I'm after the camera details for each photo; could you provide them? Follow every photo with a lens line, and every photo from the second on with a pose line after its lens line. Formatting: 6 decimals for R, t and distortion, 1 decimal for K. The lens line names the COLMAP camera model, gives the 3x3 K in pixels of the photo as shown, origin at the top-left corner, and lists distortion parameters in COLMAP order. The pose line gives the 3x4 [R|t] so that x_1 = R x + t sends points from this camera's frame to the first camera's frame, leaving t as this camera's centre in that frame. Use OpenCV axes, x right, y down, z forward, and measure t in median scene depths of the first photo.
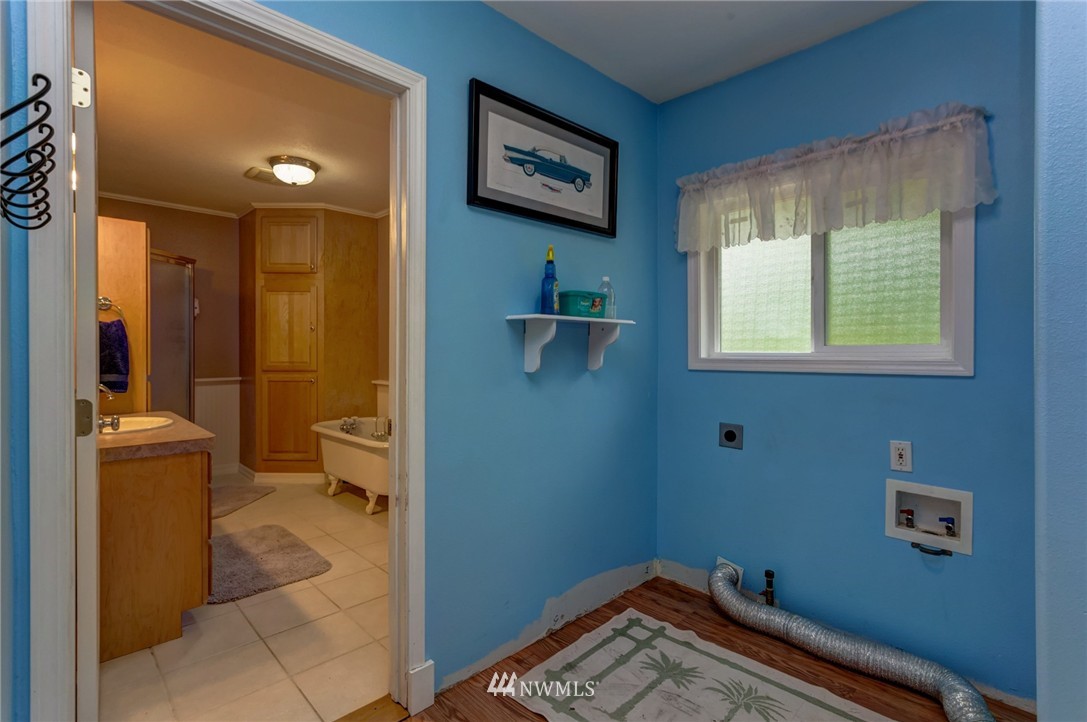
lens RADIAL K [[517.1, 0, 546.1], [0, 517.1, 354.6], [0, 0, 1]] dist [-0.004013, 0.002491]
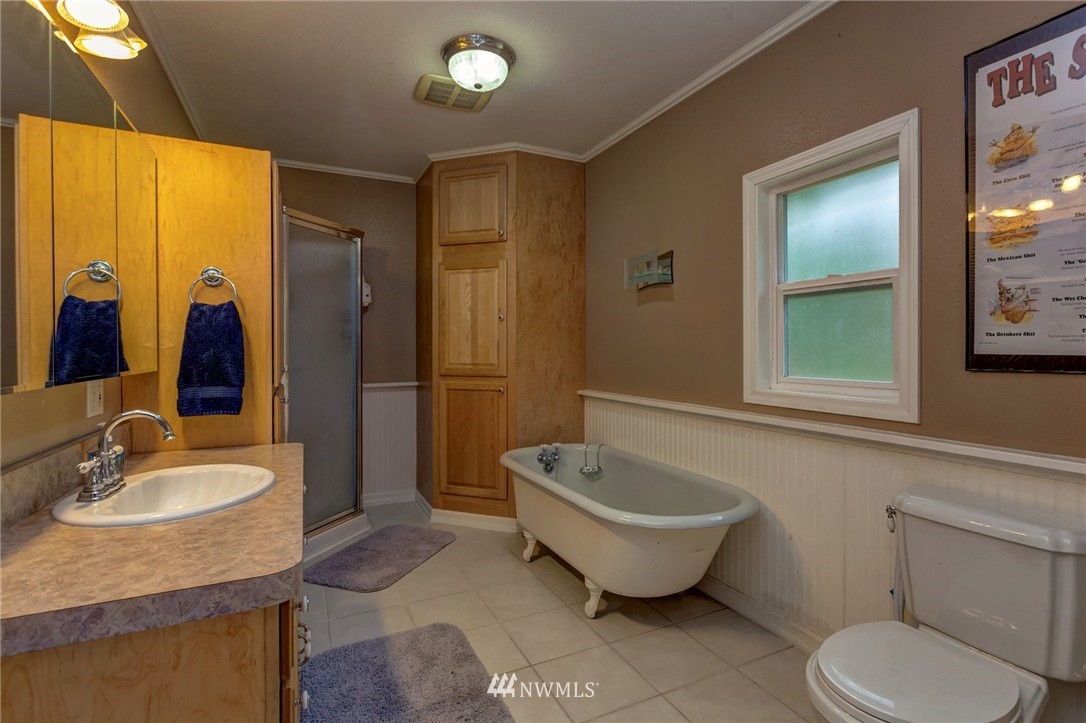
lens RADIAL K [[516.6, 0, 543.9], [0, 516.6, 355.6], [0, 0, 1]] dist [-0.004013, 0.002491]
pose [[0.946730, 0.003843, -0.322004, -0.163143], [-0.001642, 0.999973, 0.007105, -0.003090], [0.322023, -0.006198, 0.946712, 0.335526]]
